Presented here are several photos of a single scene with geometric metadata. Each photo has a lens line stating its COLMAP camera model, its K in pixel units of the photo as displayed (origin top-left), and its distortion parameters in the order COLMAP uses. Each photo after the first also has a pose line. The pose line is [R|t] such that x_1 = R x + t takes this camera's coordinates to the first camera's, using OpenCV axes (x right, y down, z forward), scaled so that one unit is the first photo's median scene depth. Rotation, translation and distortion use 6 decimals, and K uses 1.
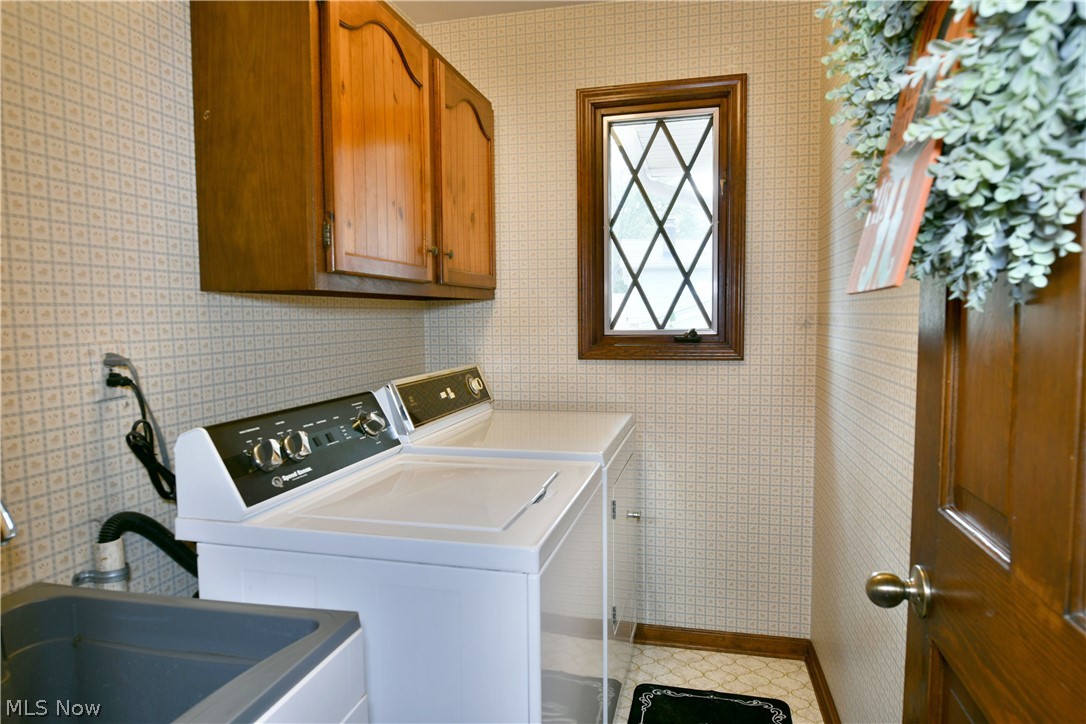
lens RADIAL K [[659.0, 0, 542.3], [0, 659.0, 361.9], [0, 0, 1]] dist [-0.006217, -0.007939]
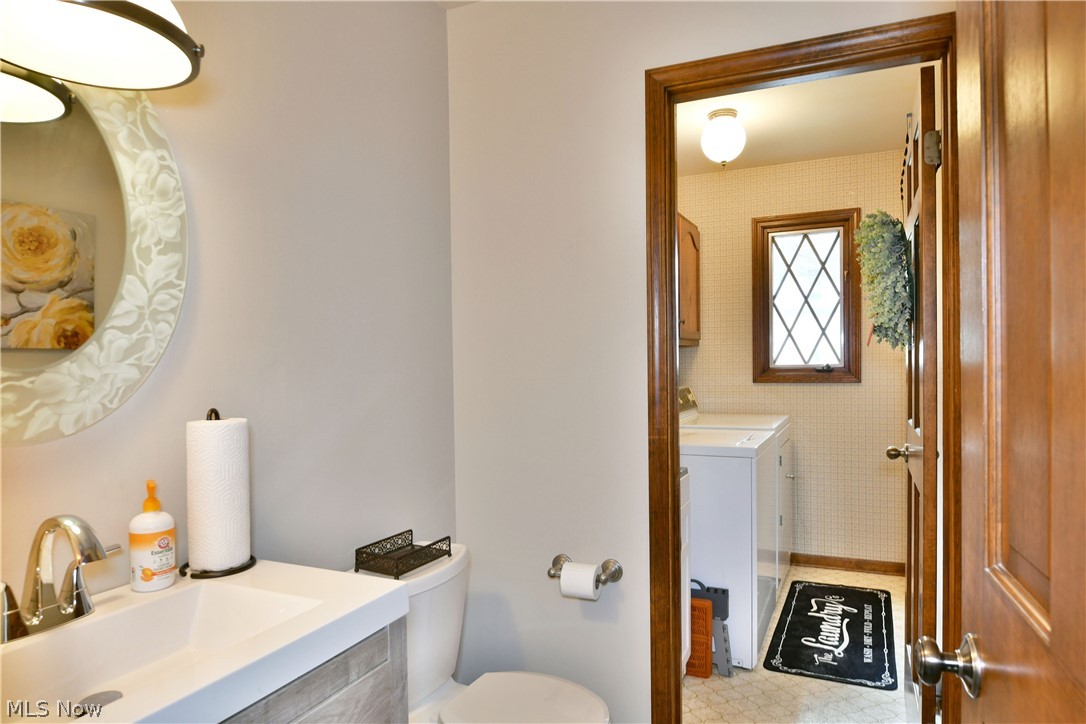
lens RADIAL K [[659.0, 0, 568.3], [0, 659.0, 374.6], [0, 0, 1]] dist [-0.006217, -0.007939]
pose [[0.985481, 0.000456, -0.169787, -0.118405], [-0.008168, 0.998966, -0.044725, 0.052363], [0.169591, 0.045463, 0.984465, -0.666429]]
